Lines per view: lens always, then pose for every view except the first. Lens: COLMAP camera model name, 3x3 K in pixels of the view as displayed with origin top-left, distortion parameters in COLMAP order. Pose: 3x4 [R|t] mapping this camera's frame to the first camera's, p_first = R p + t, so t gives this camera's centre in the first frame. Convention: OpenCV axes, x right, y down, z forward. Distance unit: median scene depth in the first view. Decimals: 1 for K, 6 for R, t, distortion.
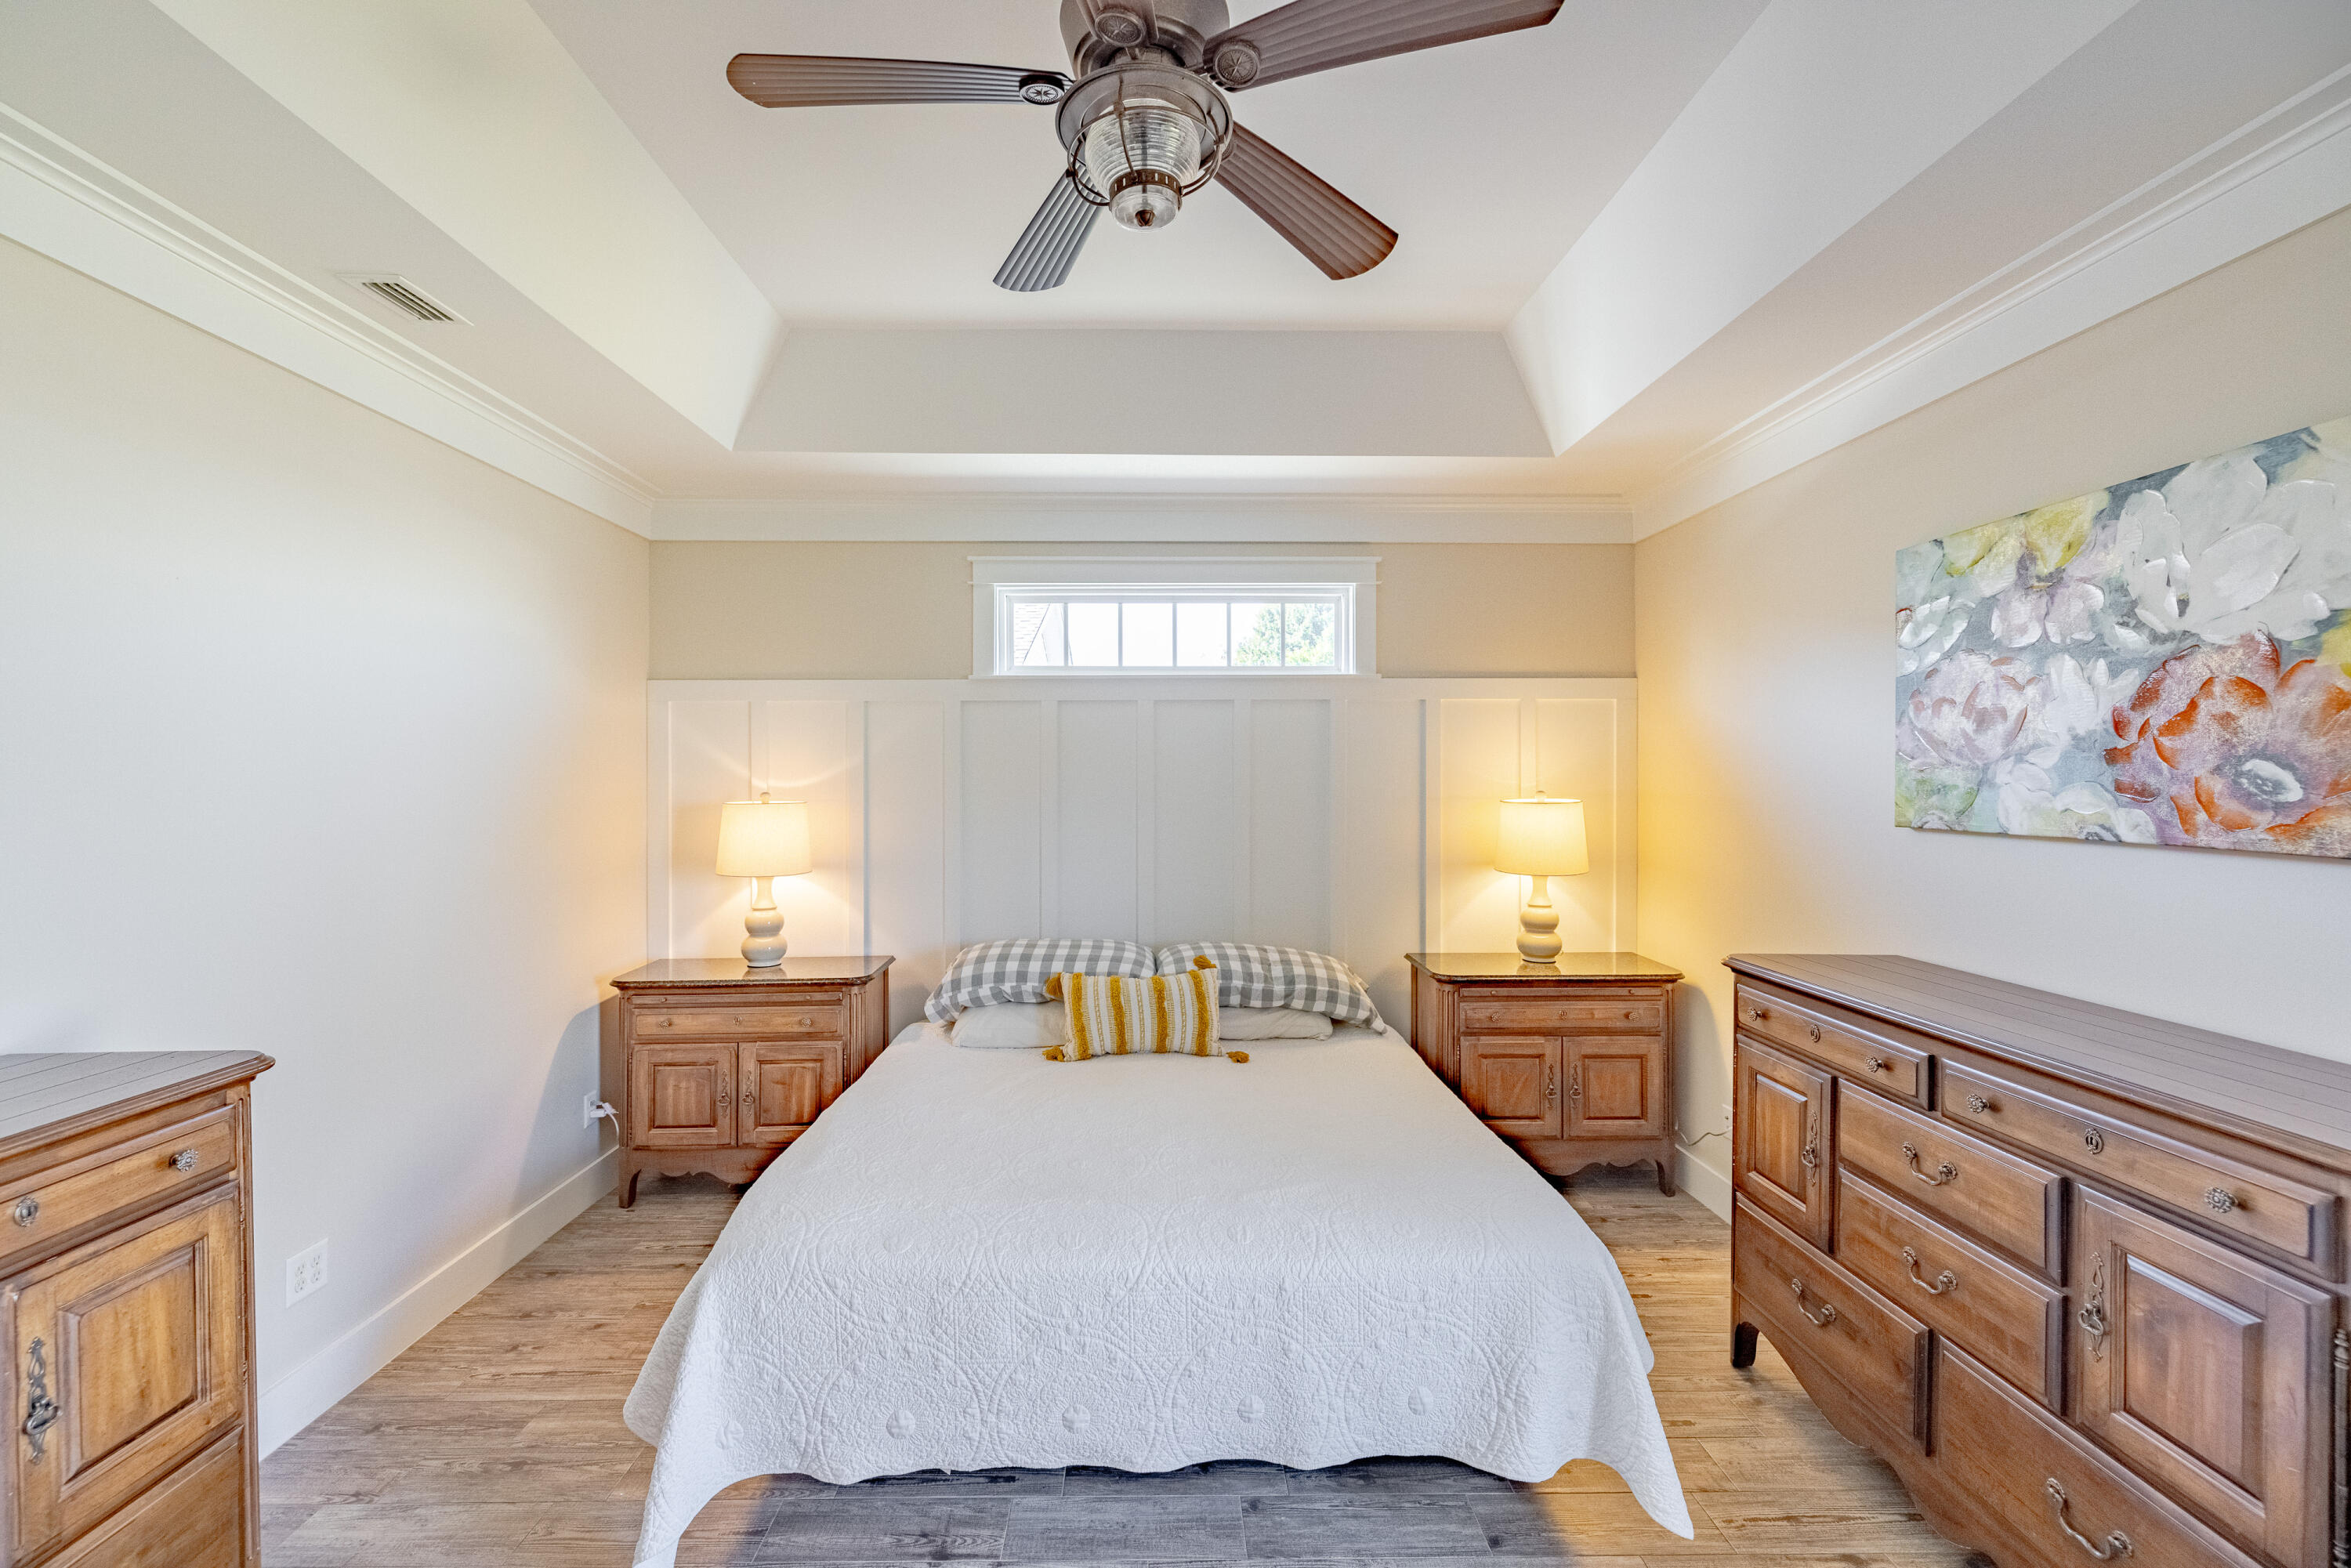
lens RADIAL K [[1016.2, 0, 1105.1], [0, 1016.2, 763.8], [0, 0, 1]] dist [0.000074, -0.000526]
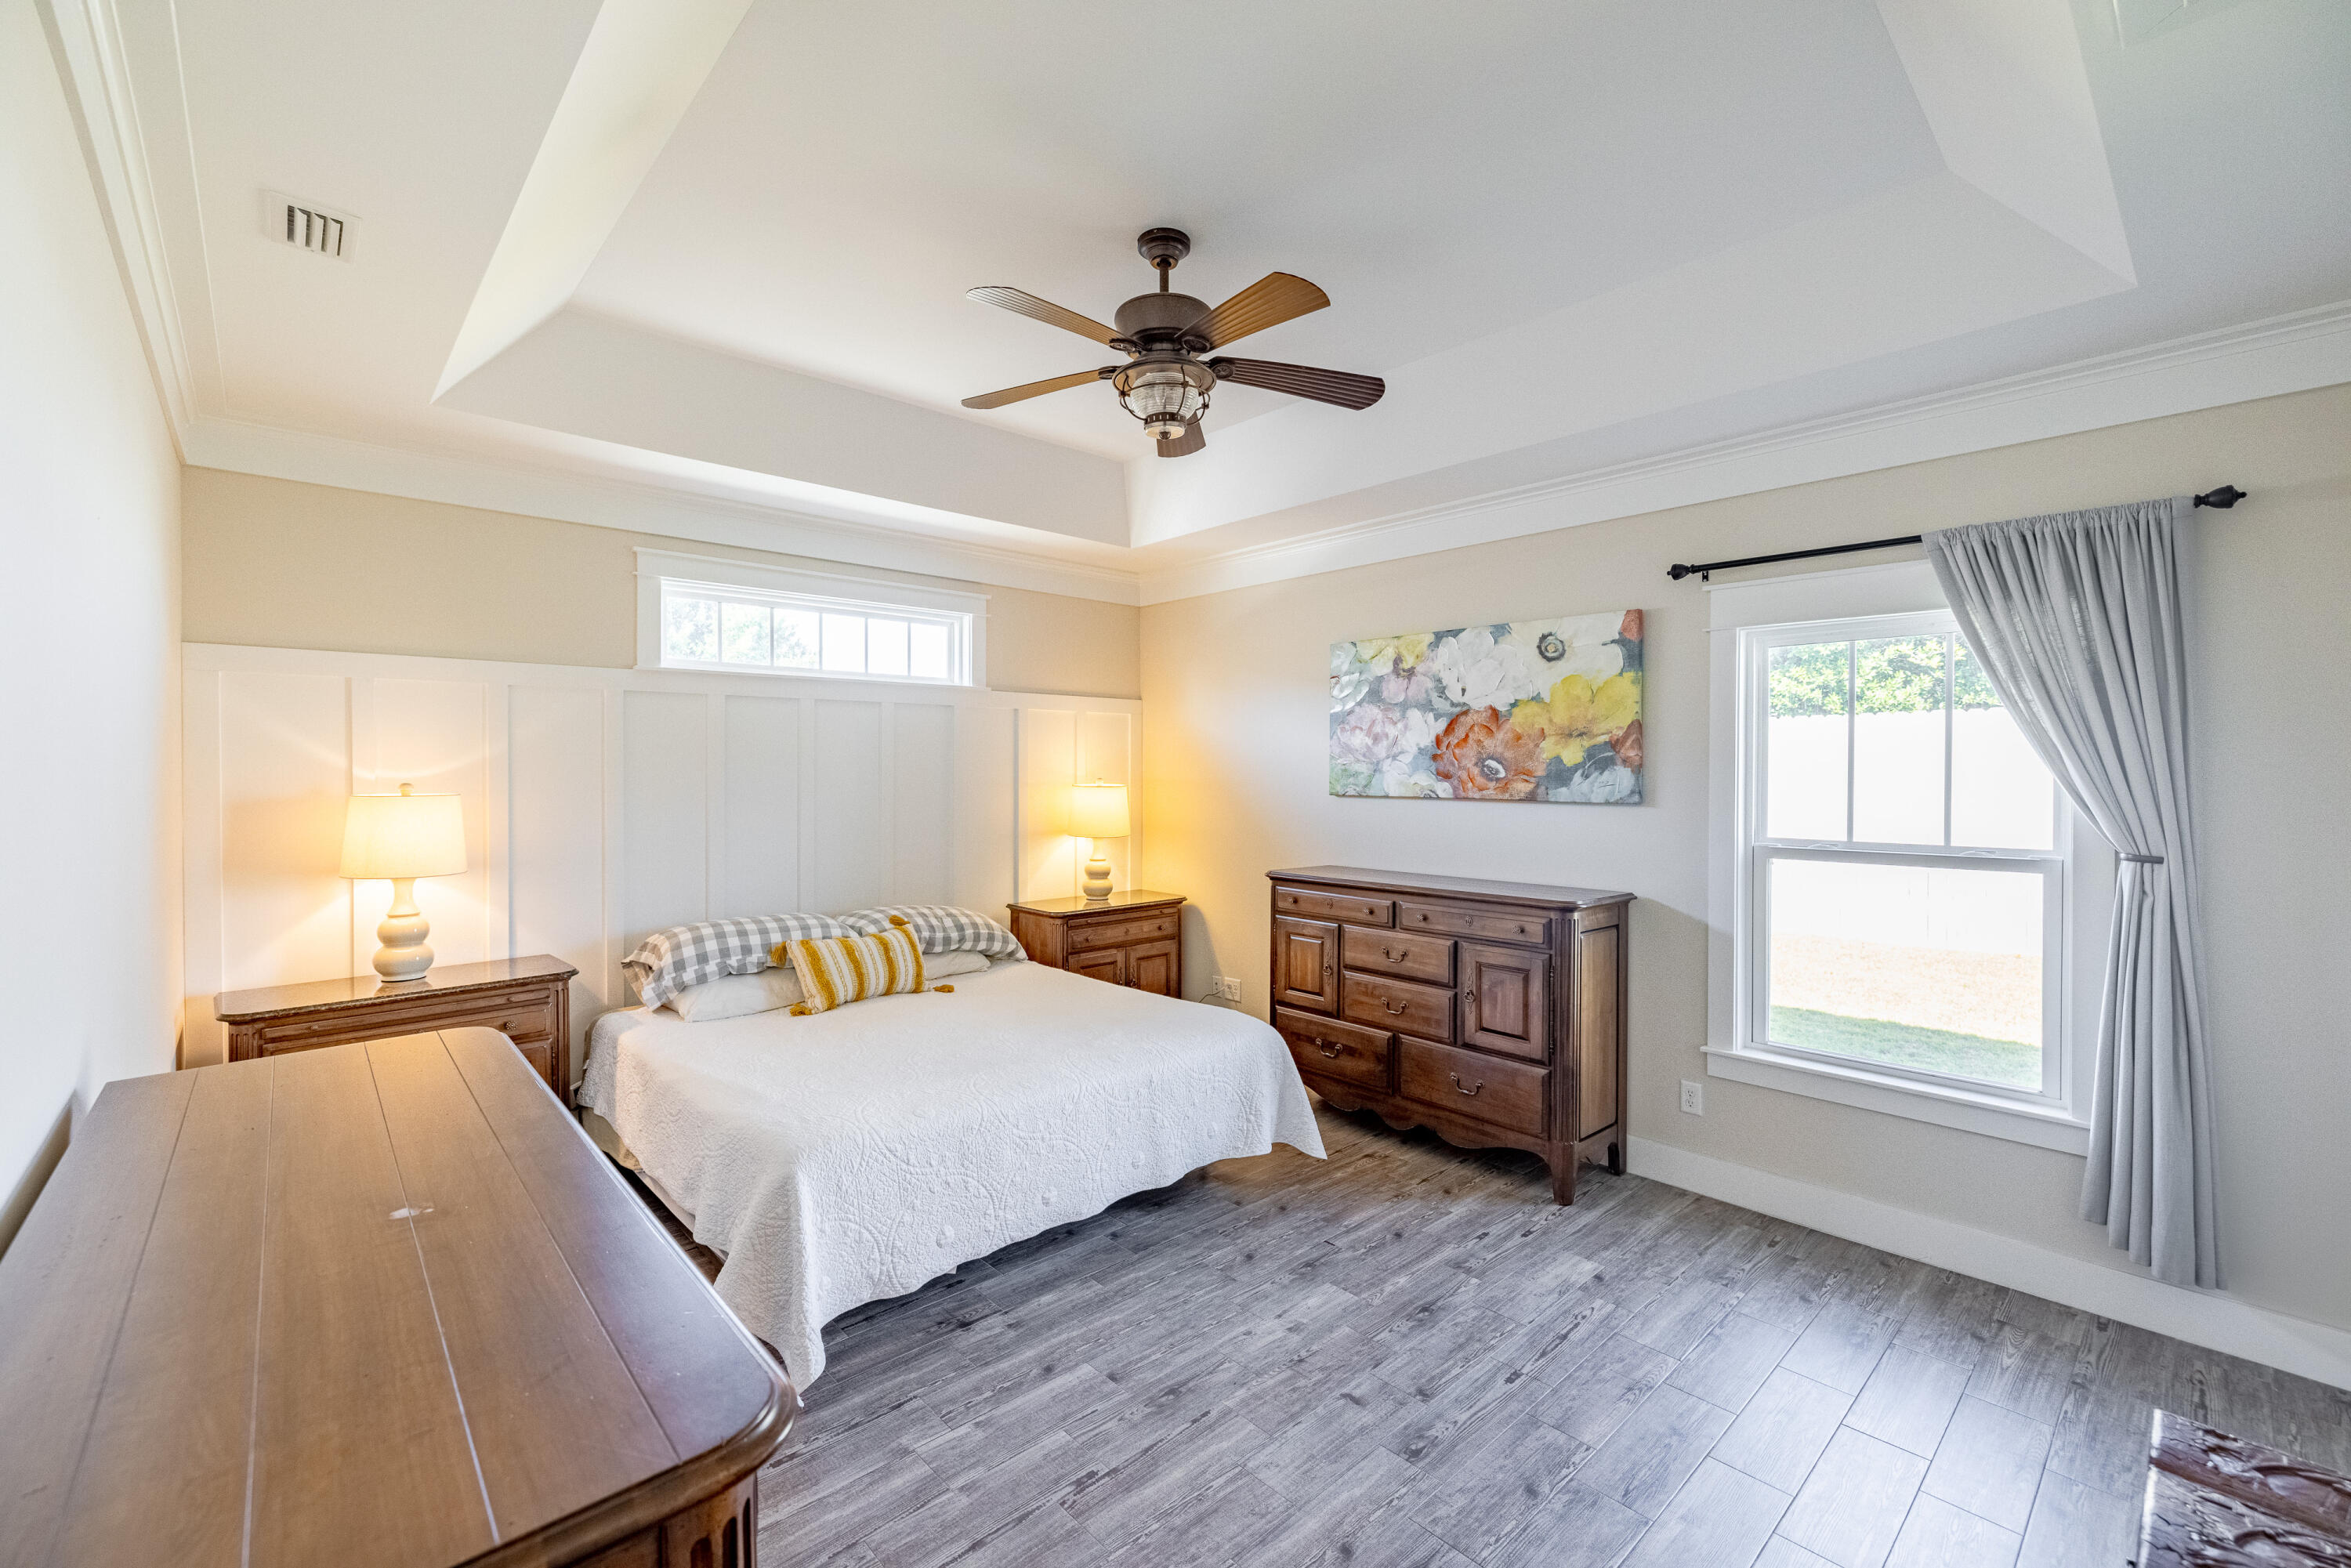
lens RADIAL K [[1016.2, 0, 1184.2], [0, 1016.2, 758.6], [0, 0, 1]] dist [0.000074, -0.000526]
pose [[0.731270, 0.009322, 0.682024, -0.646732], [-0.009363, 0.999950, -0.003628, 0.005163], [-0.682023, -0.003733, 0.731321, -0.157010]]
